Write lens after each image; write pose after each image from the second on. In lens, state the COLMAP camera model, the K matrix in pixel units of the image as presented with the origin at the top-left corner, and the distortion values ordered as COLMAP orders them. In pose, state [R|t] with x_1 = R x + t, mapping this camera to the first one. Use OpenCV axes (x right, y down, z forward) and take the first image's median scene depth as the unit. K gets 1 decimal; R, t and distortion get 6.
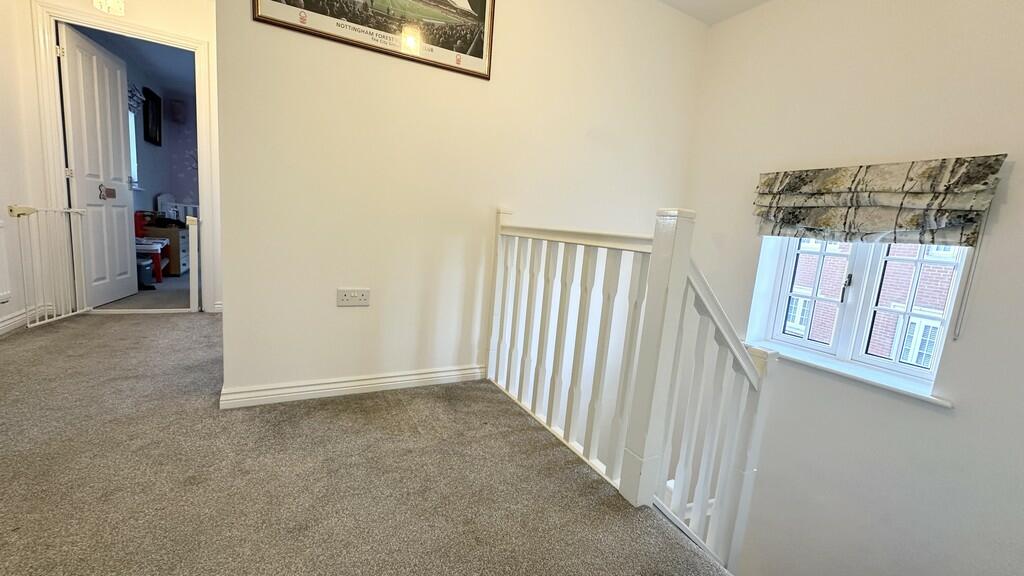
lens RADIAL K [[408.6, 0, 512.0], [0, 408.6, 288.0], [0, 0, 1]] dist [-0.000132, 0.000002]
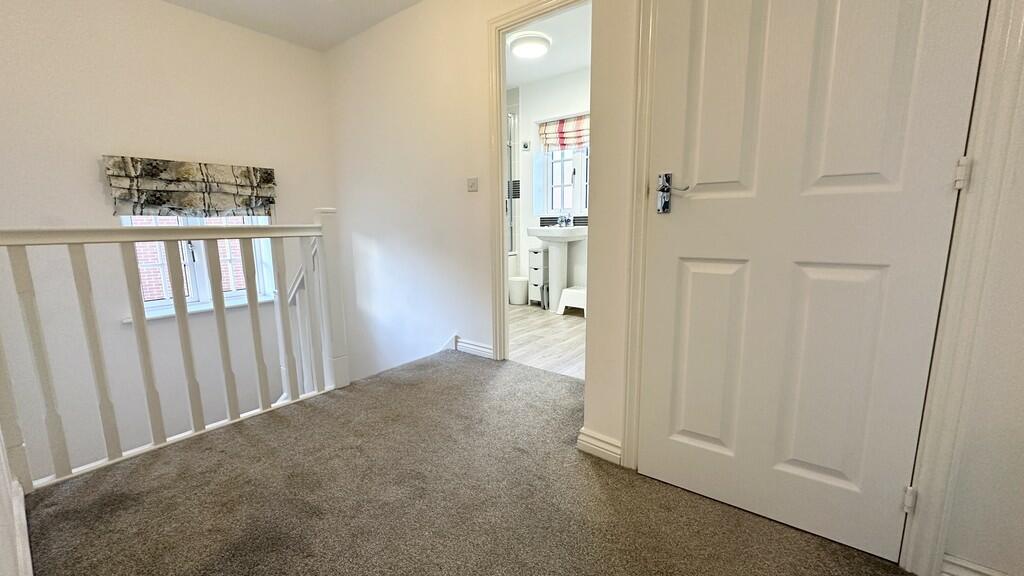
lens RADIAL K [[408.6, 0, 512.0], [0, 408.6, 288.0], [0, 0, 1]] dist [-0.000132, 0.000002]
pose [[-0.402786, -0.225129, 0.887175, -0.889528], [0.109856, 0.950382, 0.291044, -0.171503], [-0.908678, 0.214690, -0.358069, 0.586275]]
